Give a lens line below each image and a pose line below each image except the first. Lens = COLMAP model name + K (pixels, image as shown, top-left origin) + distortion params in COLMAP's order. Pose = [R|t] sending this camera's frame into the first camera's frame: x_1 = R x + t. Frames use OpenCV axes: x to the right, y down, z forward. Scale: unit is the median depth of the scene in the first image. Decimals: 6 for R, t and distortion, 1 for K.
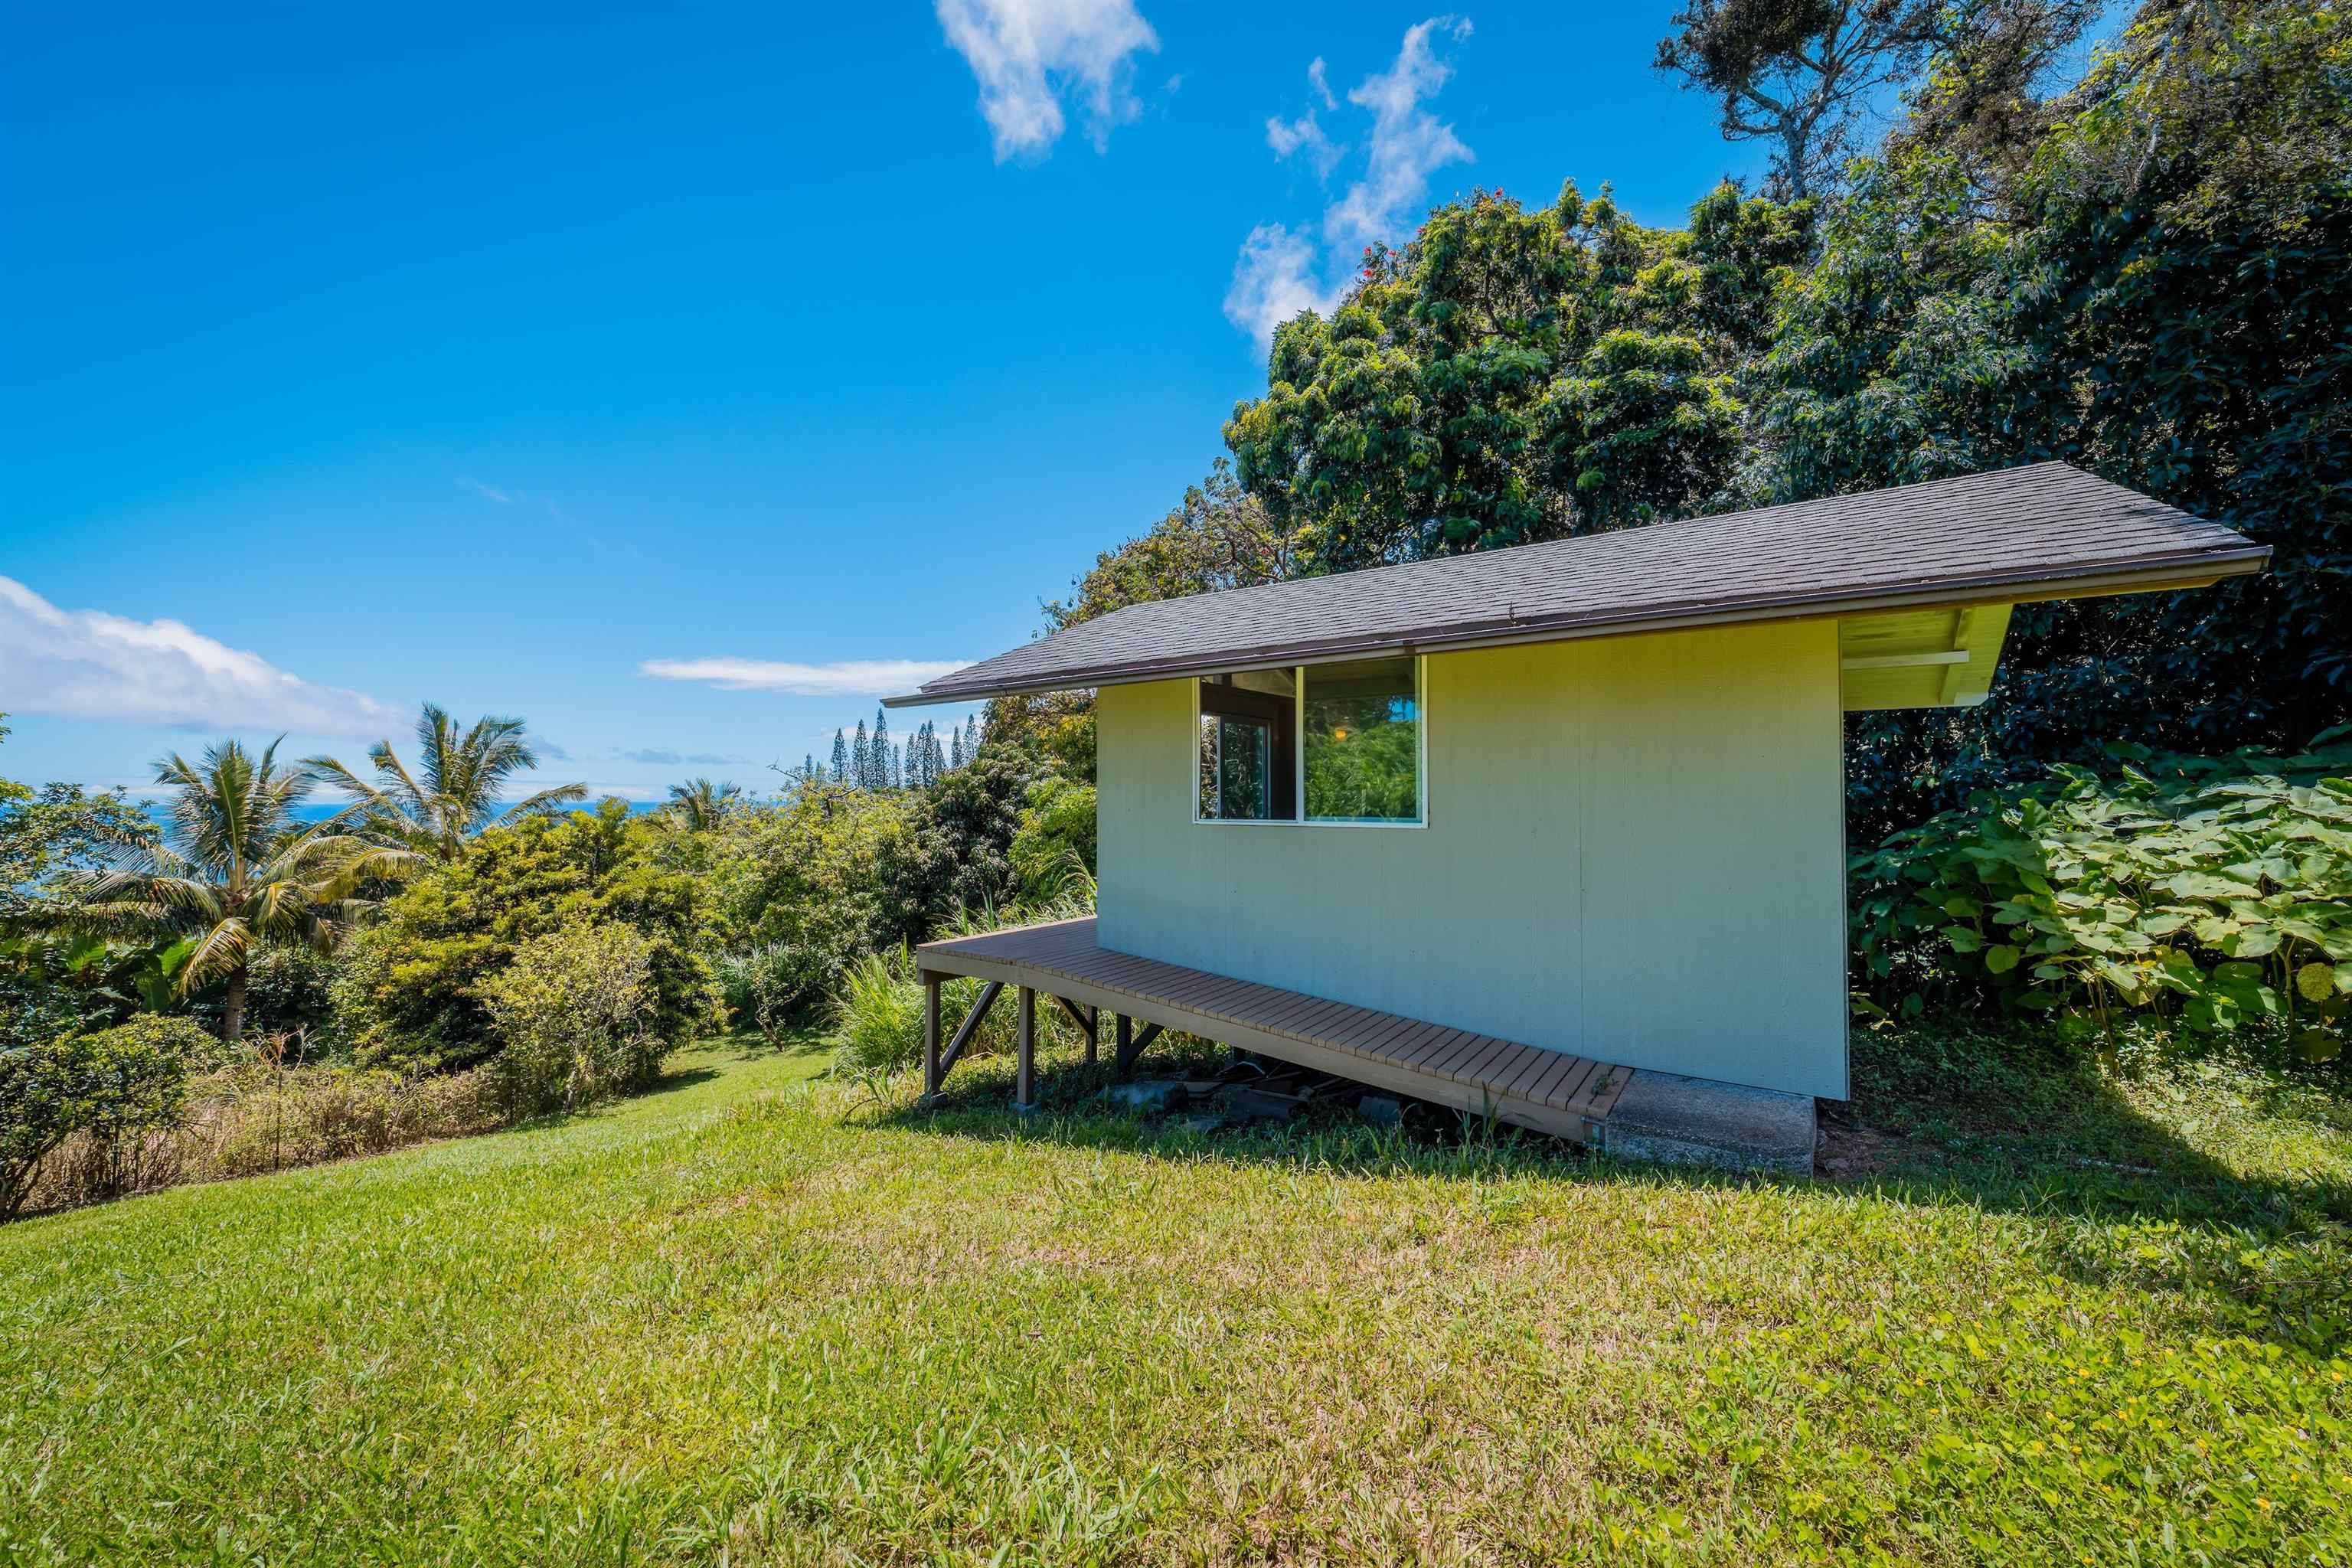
lens RADIAL K [[902.3, 0, 1183.0], [0, 902.3, 771.2], [0, 0, 1]] dist [-0.000196, 0.000051]
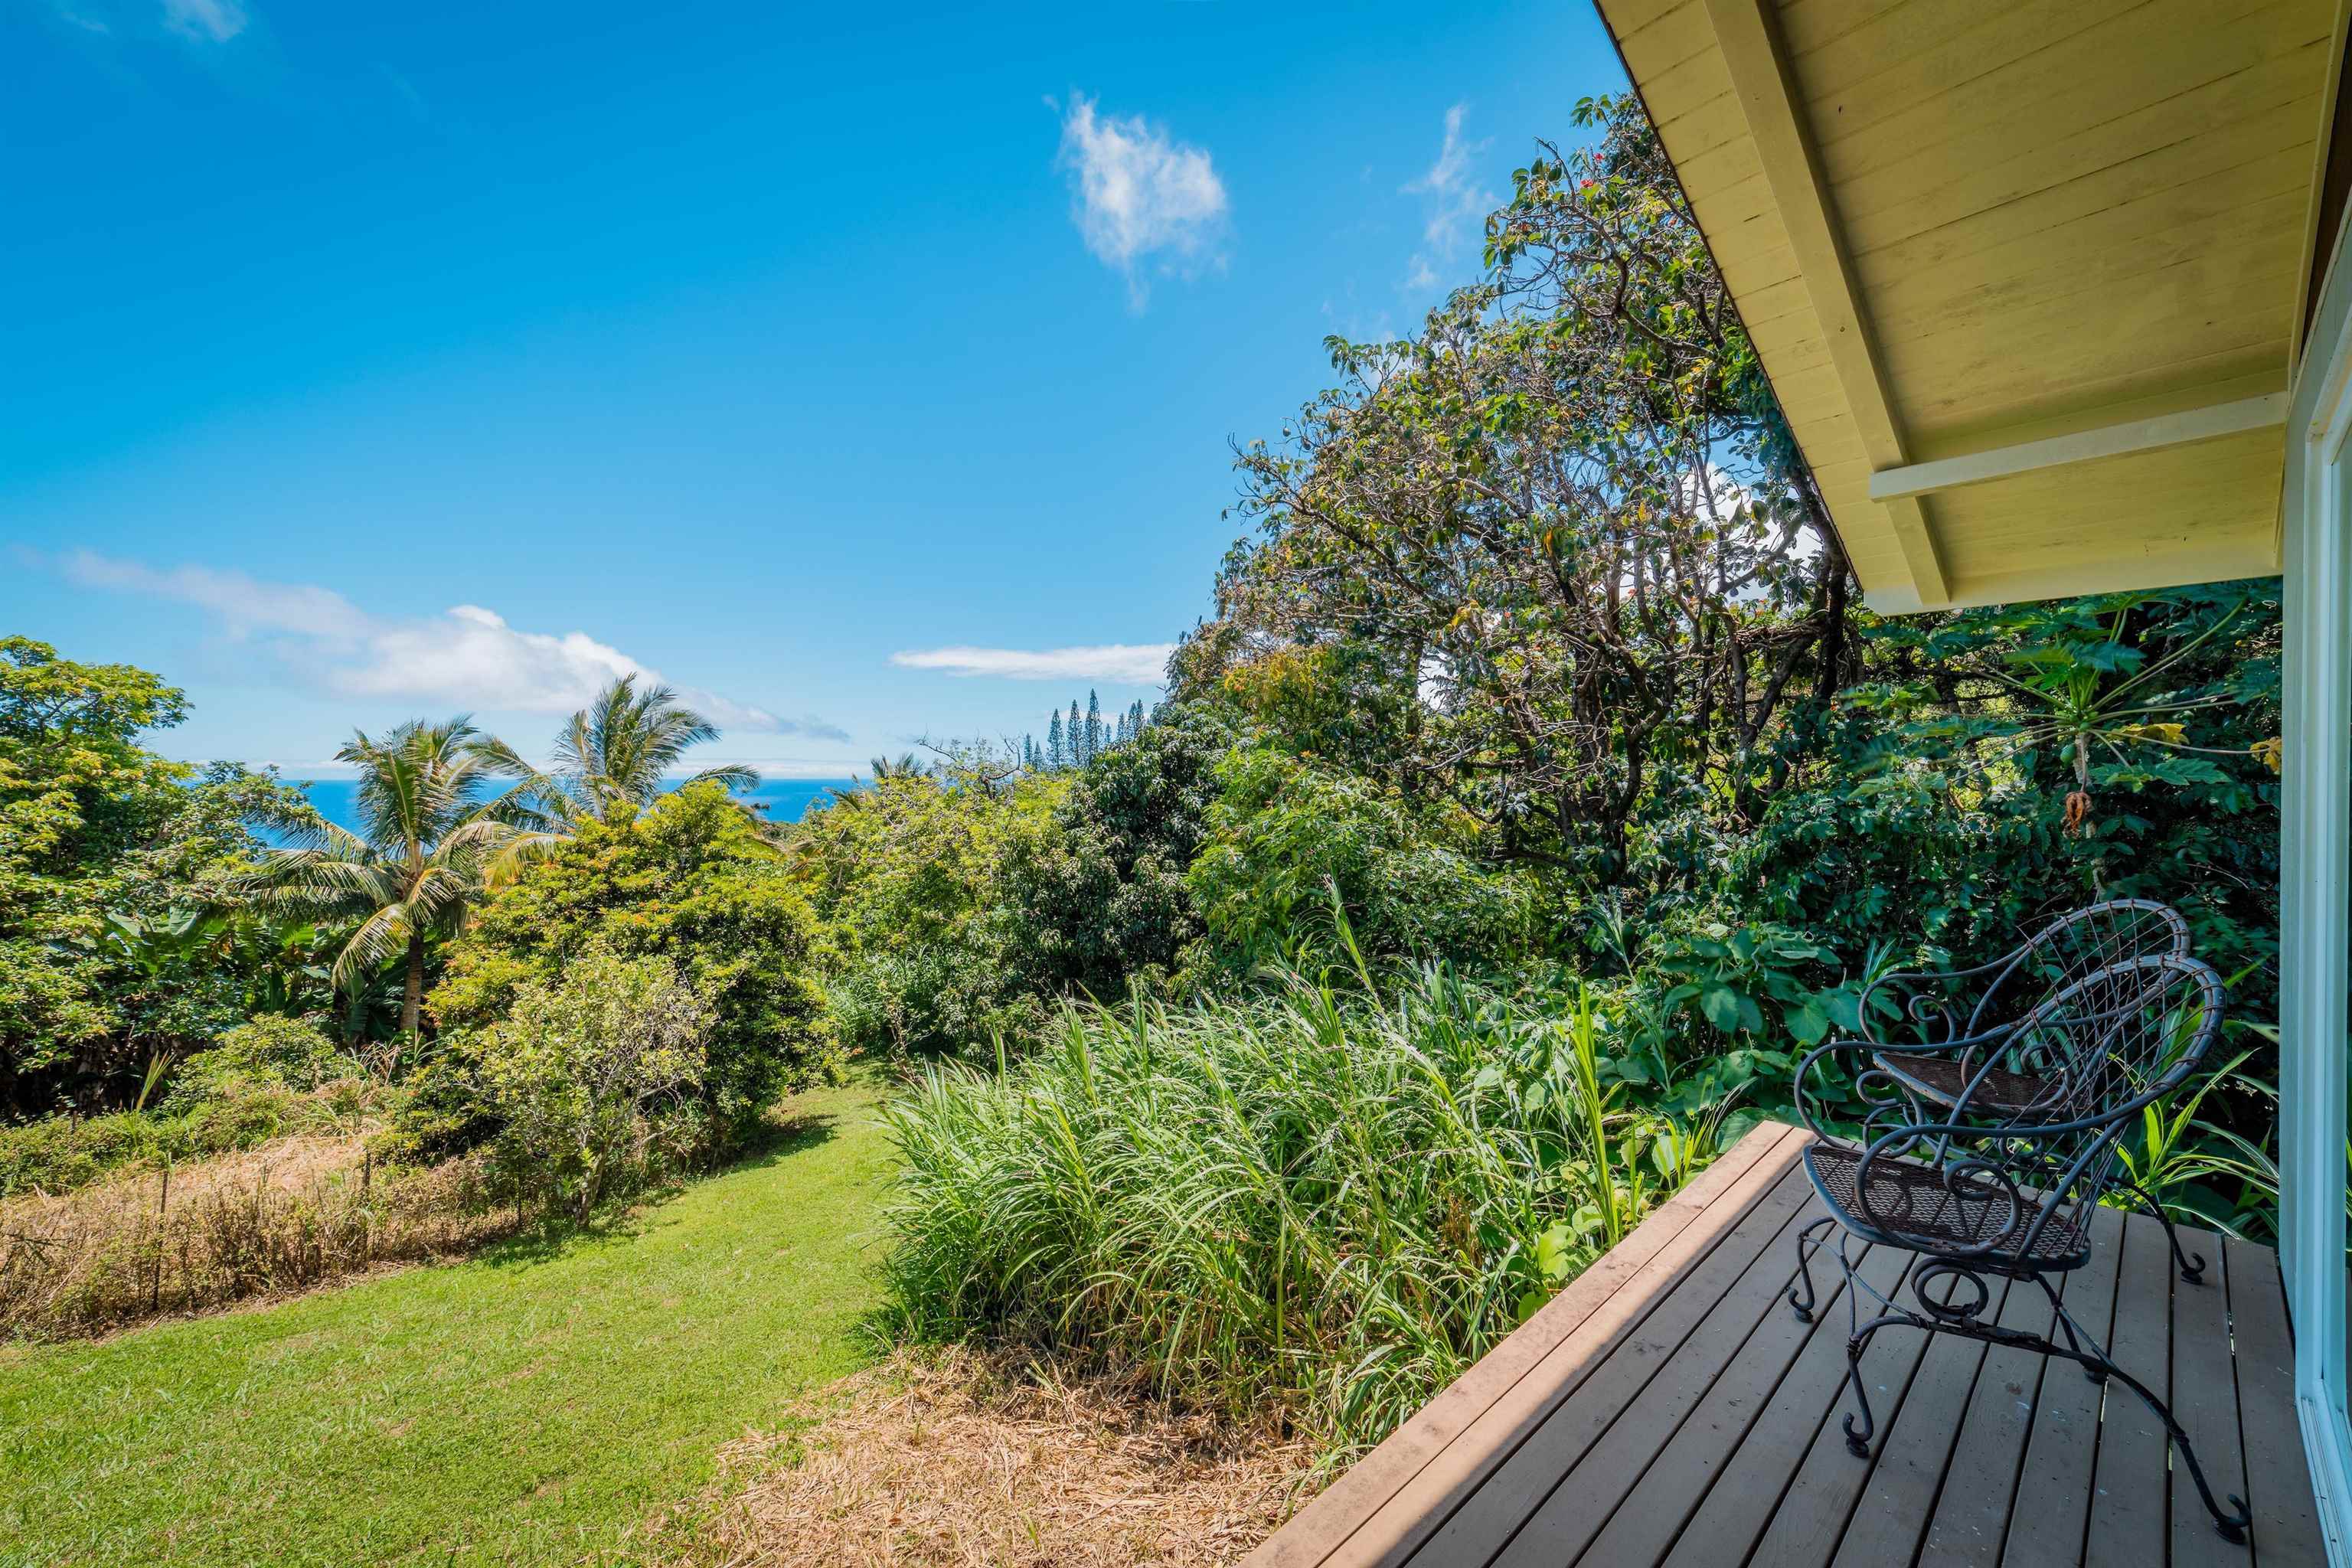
lens RADIAL K [[902.3, 0, 1183.0], [0, 902.3, 771.2], [0, 0, 1]] dist [-0.000196, 0.000051]
pose [[0.974375, 0.003764, -0.224898, -0.046997], [0.001504, 0.999729, 0.023248, 0.003989], [0.224924, -0.022991, 0.974105, 0.335711]]
